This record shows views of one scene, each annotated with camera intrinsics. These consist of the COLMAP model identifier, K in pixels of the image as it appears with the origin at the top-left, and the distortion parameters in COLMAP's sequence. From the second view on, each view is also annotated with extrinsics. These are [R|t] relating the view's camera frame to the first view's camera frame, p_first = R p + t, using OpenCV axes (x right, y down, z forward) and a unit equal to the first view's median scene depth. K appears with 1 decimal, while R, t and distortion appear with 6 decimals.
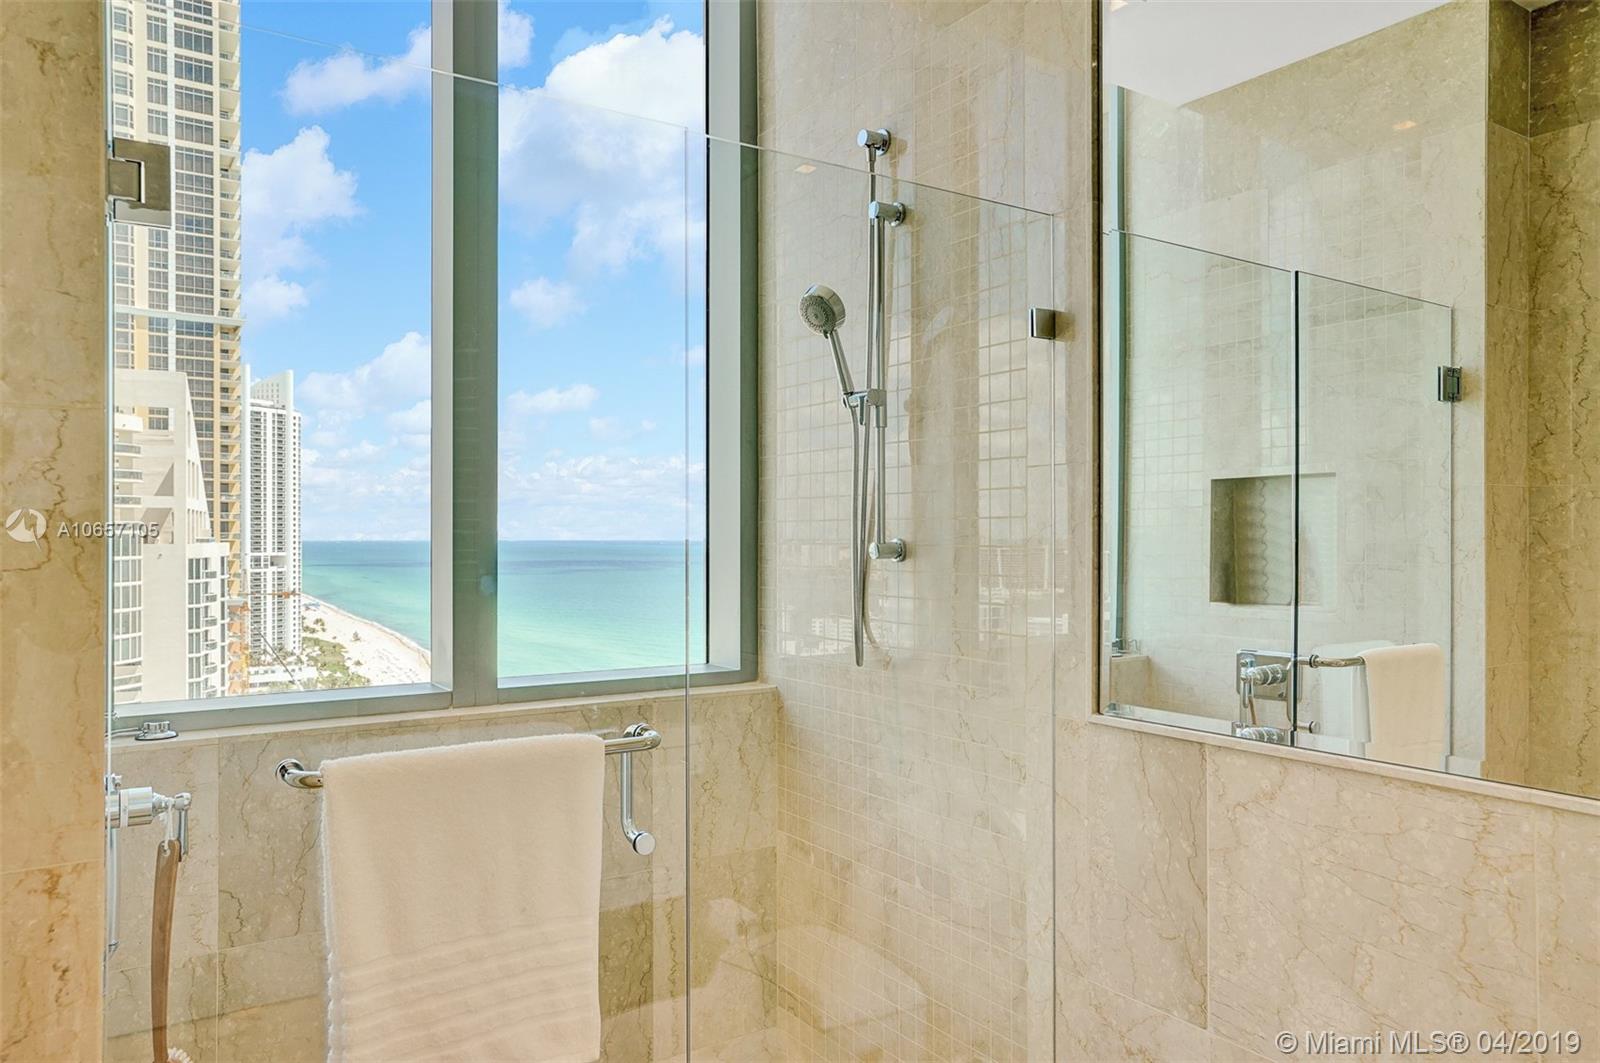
lens RADIAL K [[1084.0, 0, 806.6], [0, 1084.0, 517.4], [0, 0, 1]] dist [0.021756, 0.004177]
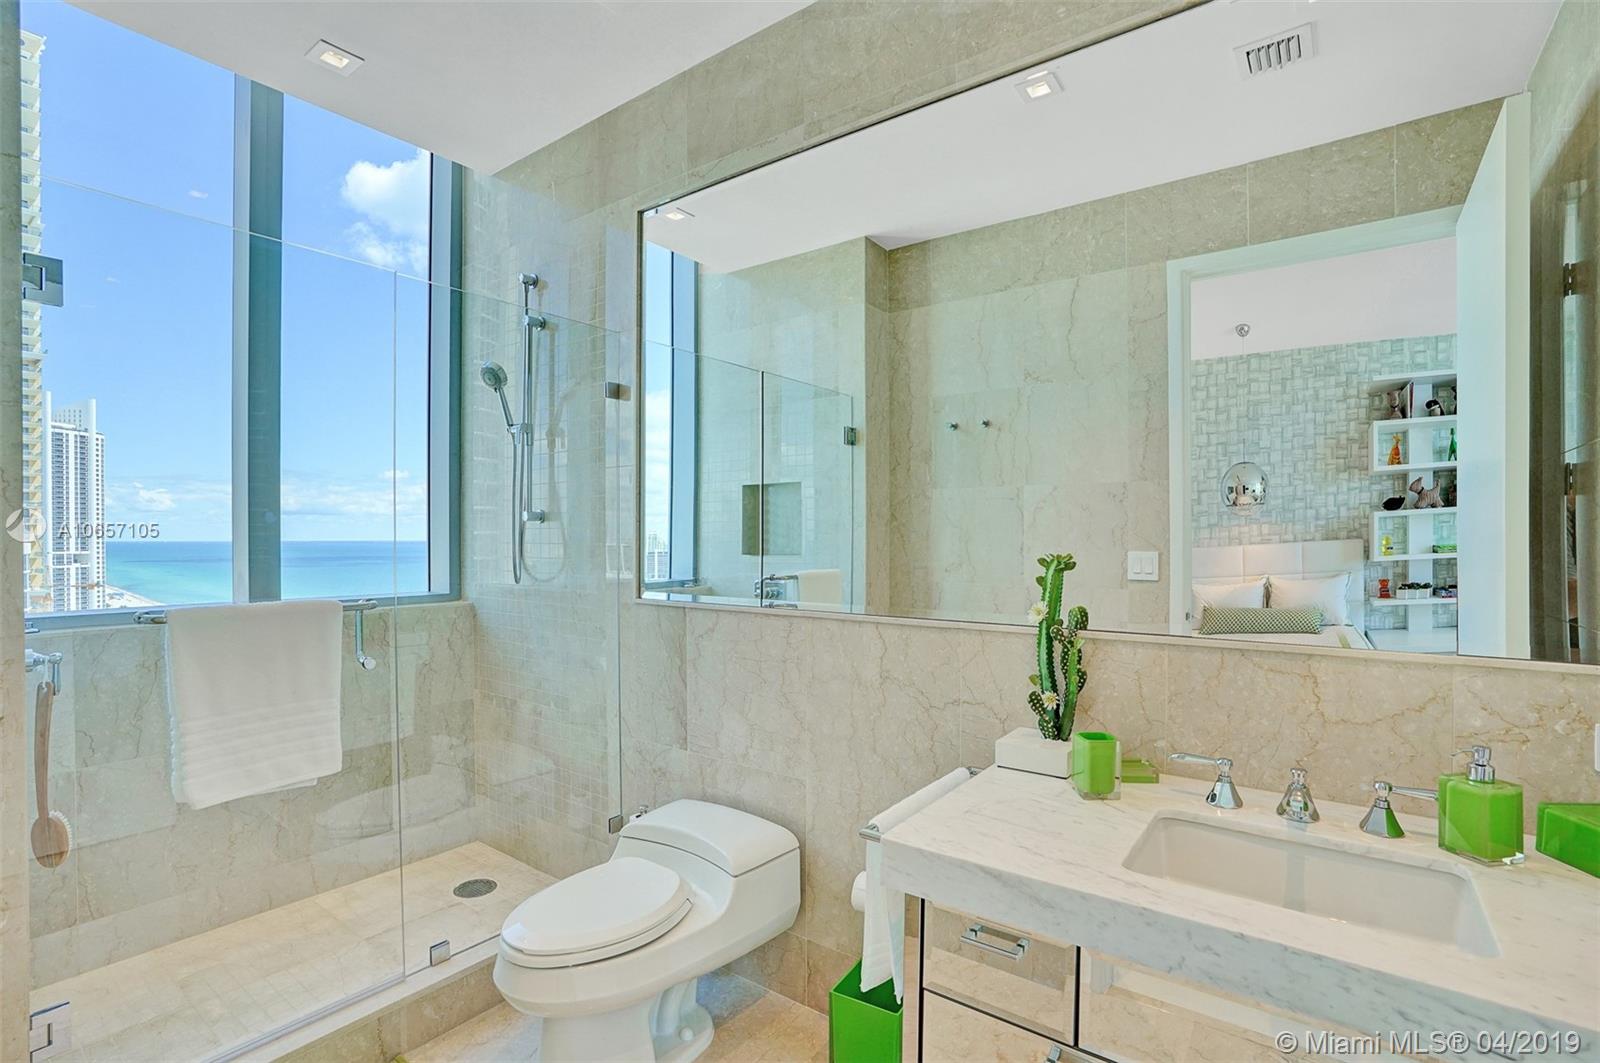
lens RADIAL K [[755.4, 0, 791.3], [0, 755.4, 538.9], [0, 0, 1]] dist [-0.033466, 0.011846]
pose [[0.950788, -0.000204, 0.309844, 0.088433], [-0.004811, 0.999870, 0.015421, 0.043642], [-0.309806, -0.016153, 0.950662, -0.264464]]
